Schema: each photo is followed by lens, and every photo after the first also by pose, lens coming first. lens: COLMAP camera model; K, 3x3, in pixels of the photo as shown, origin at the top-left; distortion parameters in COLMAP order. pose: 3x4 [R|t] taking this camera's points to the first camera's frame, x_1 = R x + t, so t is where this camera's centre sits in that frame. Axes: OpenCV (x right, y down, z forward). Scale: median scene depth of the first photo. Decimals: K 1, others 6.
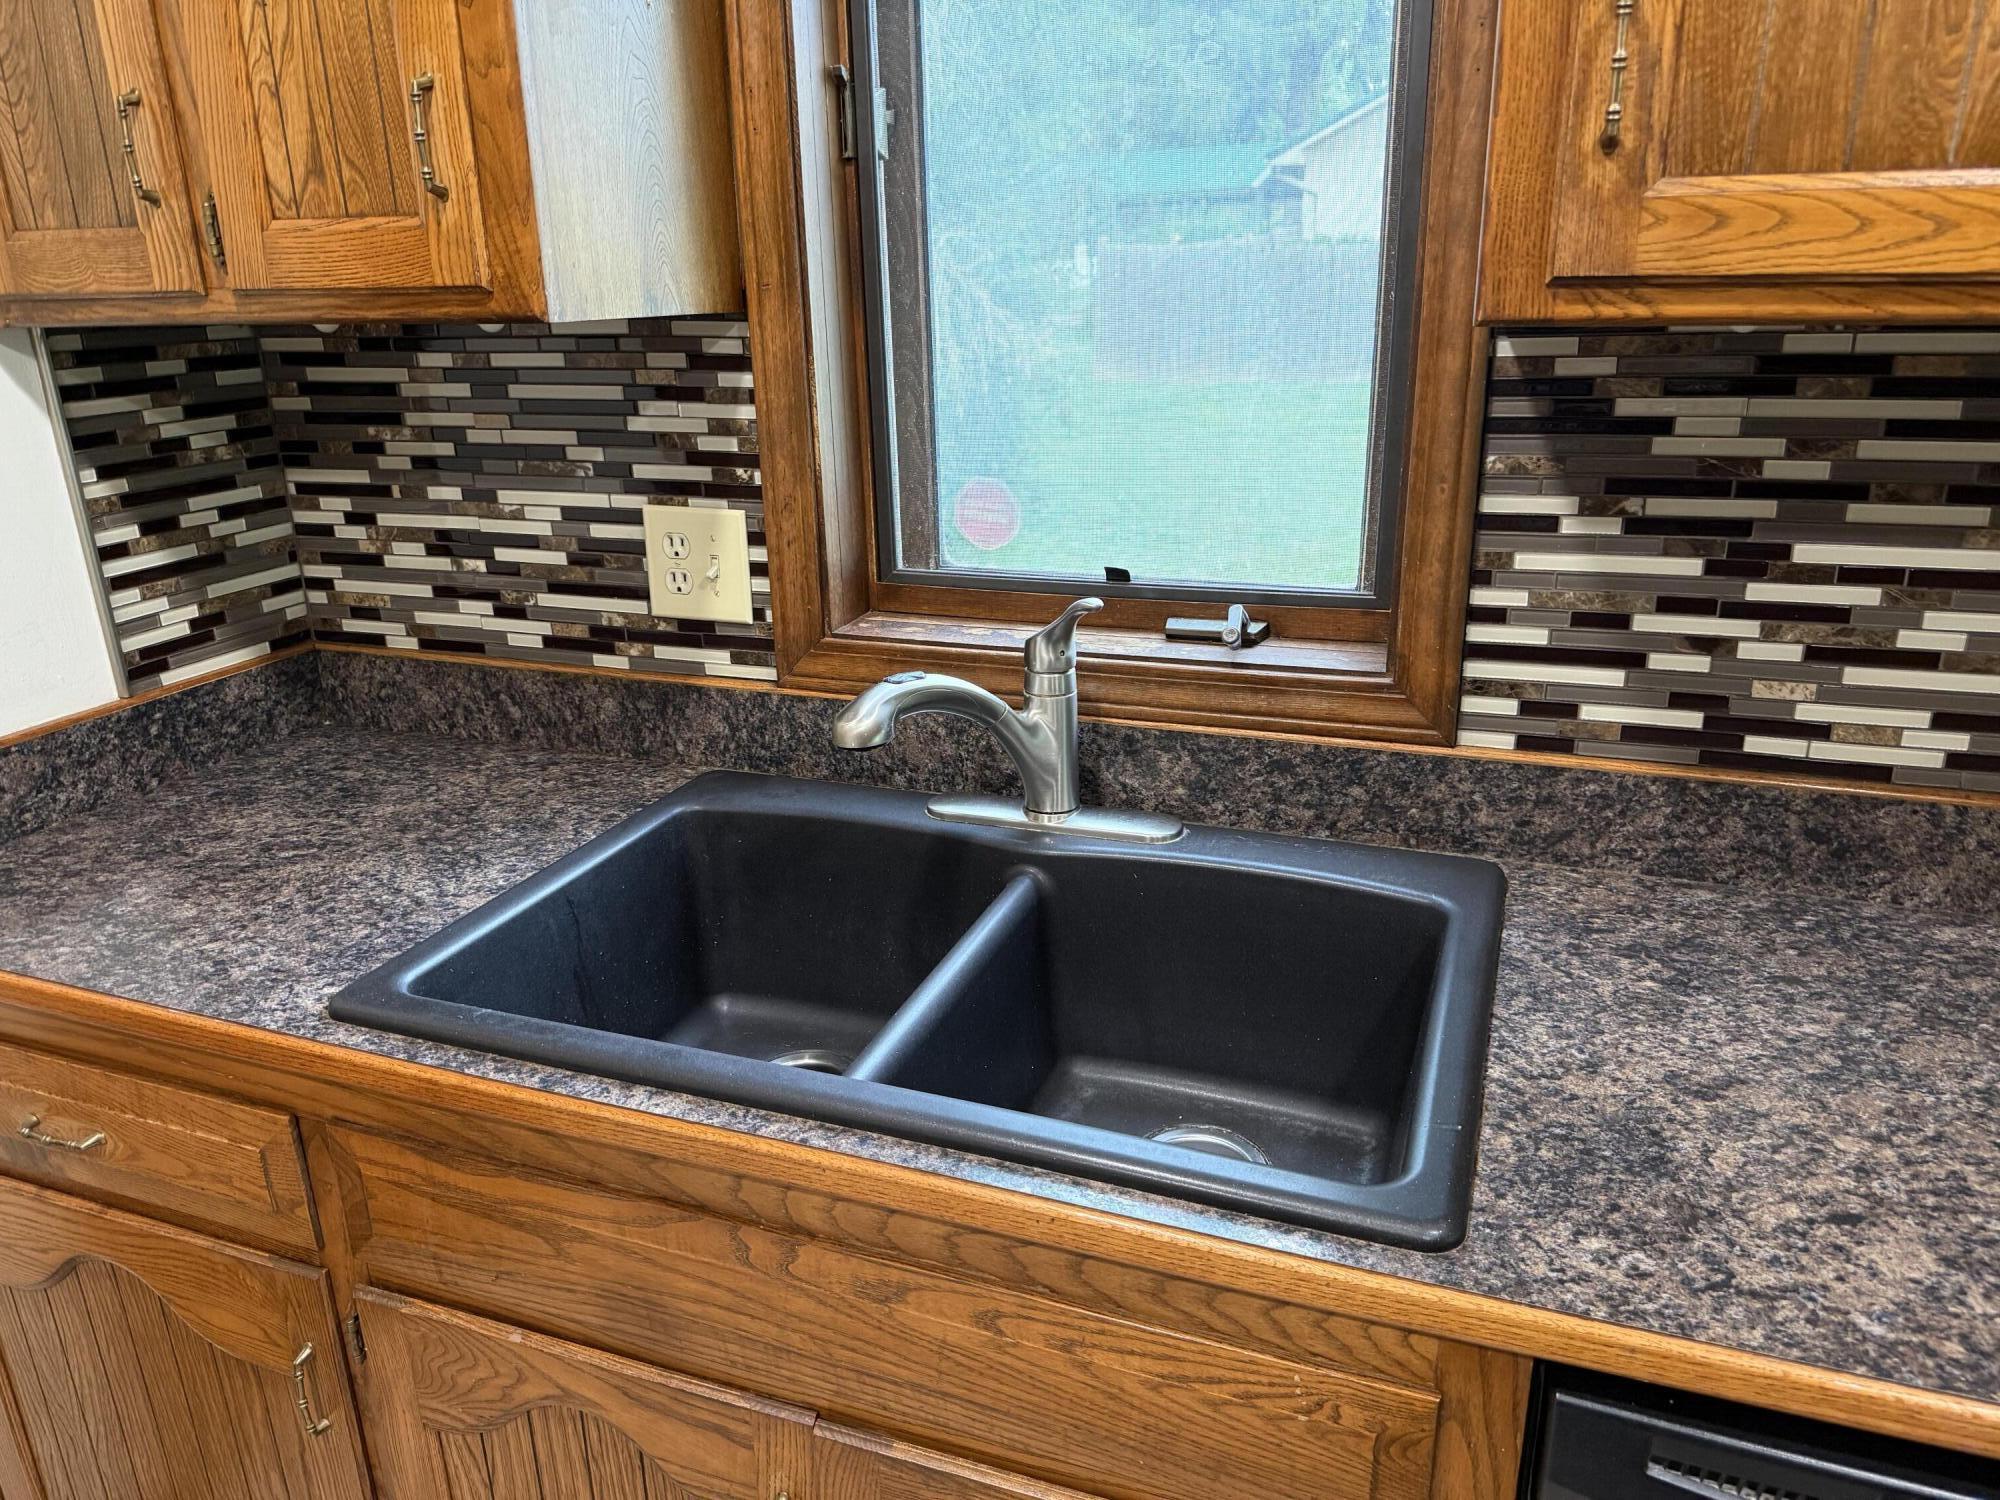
lens RADIAL K [[1392.8, 0, 1000.0], [0, 1392.8, 750.0], [0, 0, 1]] dist [0.028707, -0.039253]
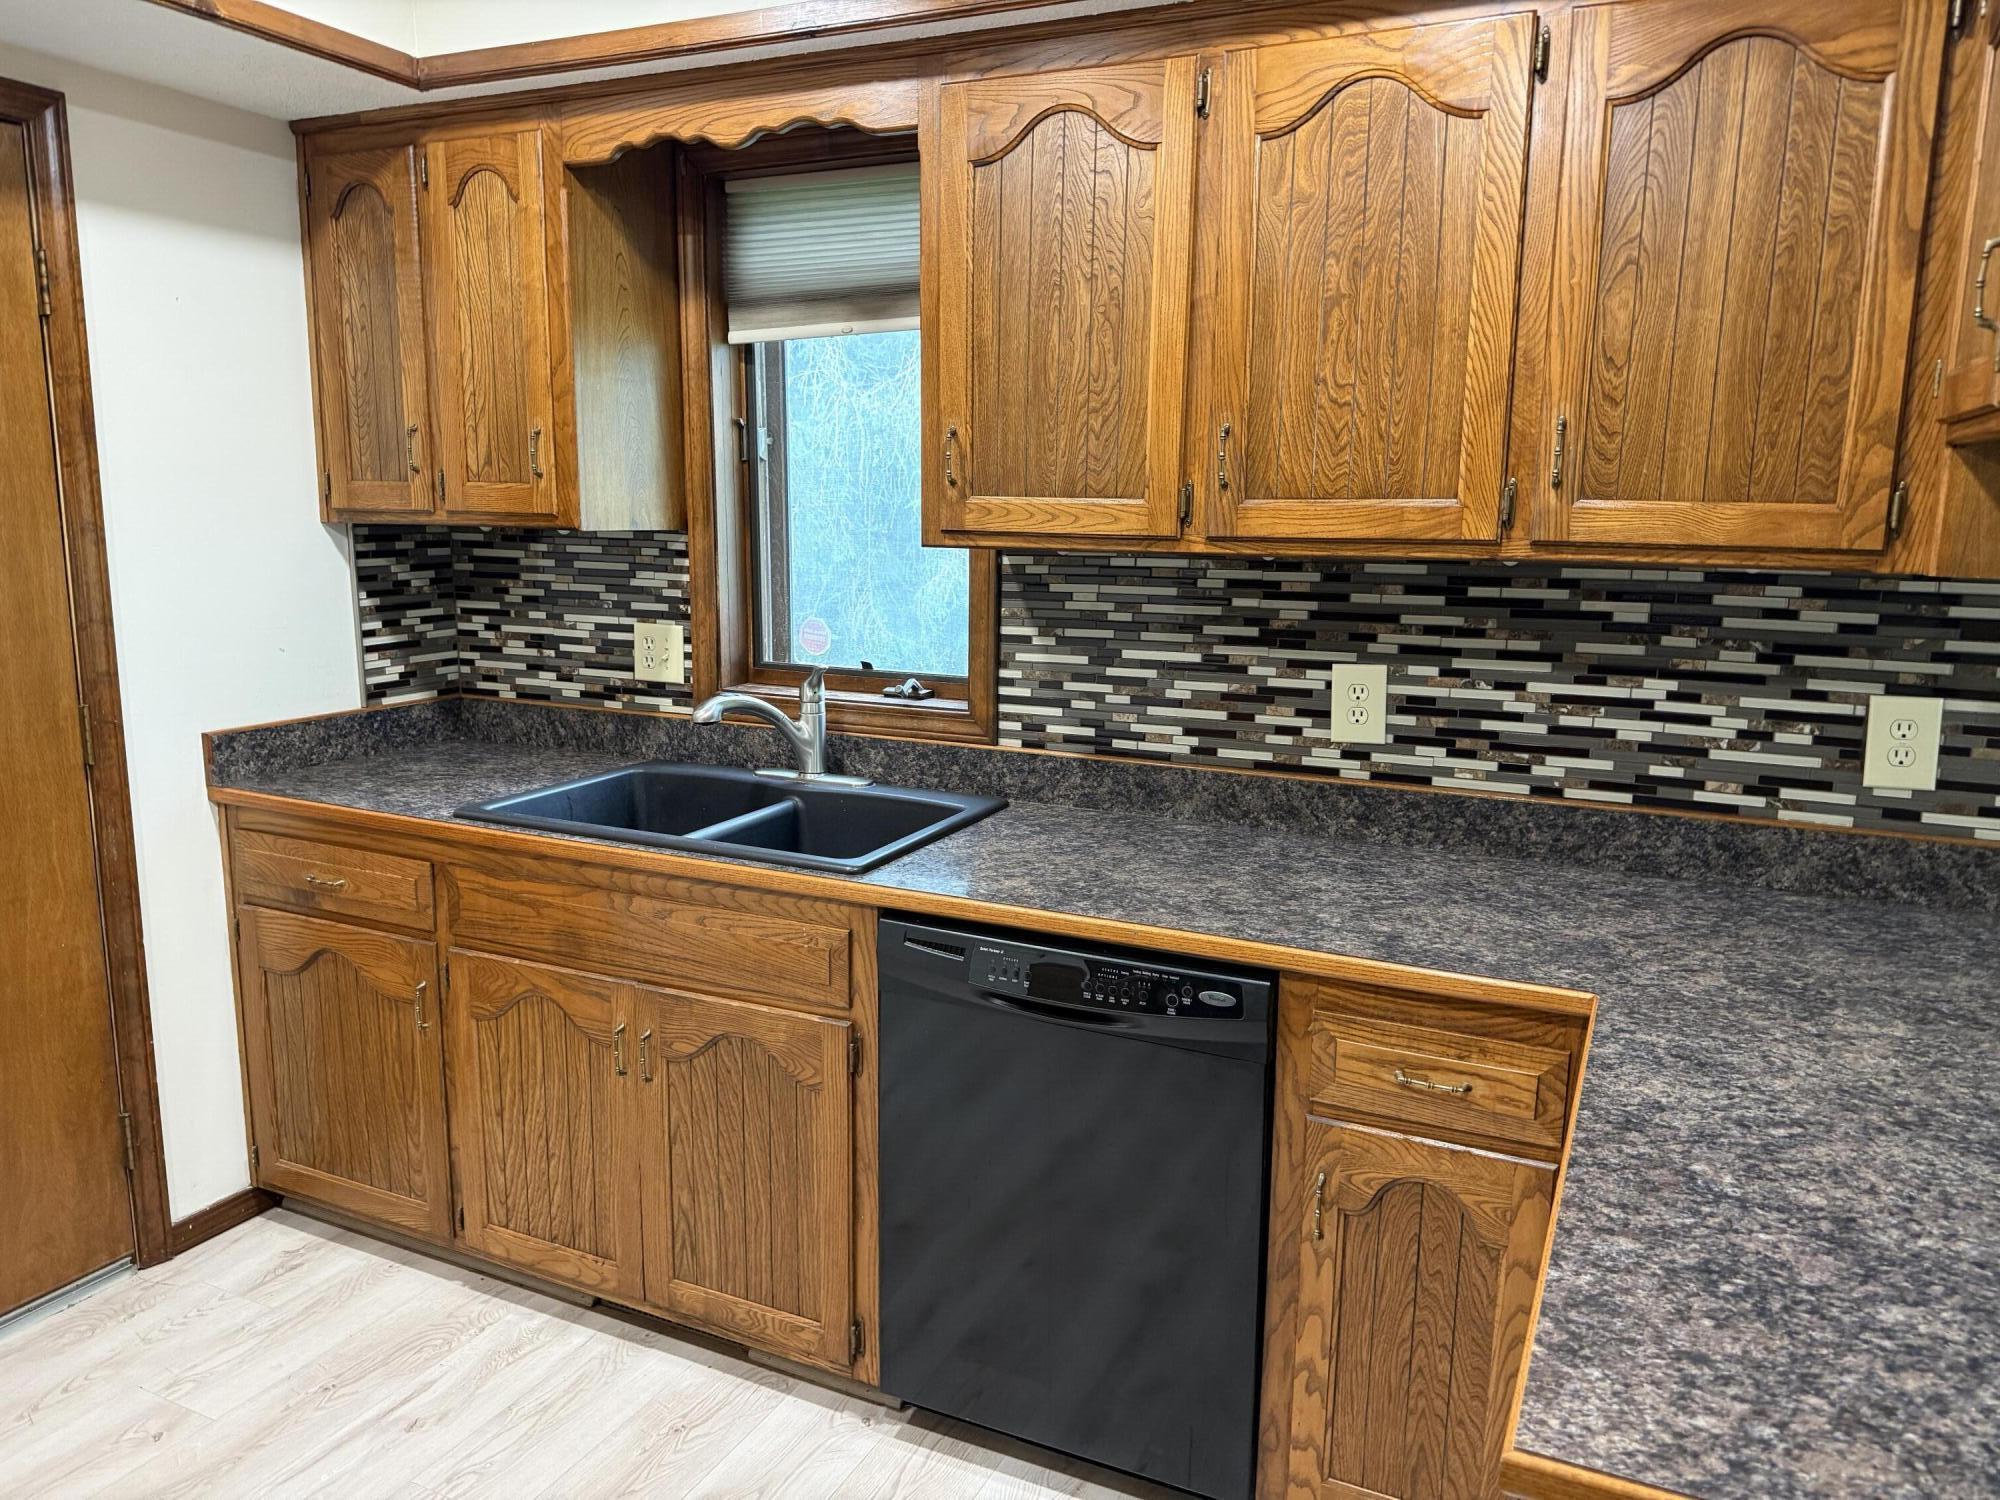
lens RADIAL K [[1398.2, 0, 1024.4], [0, 1398.2, 761.7], [0, 0, 1]] dist [0.173513, -0.382827]
pose [[0.996416, 0.047931, -0.069692, 0.458806], [-0.057709, 0.987621, -0.145856, 0.288932], [0.061838, 0.149356, 0.986848, -0.942833]]
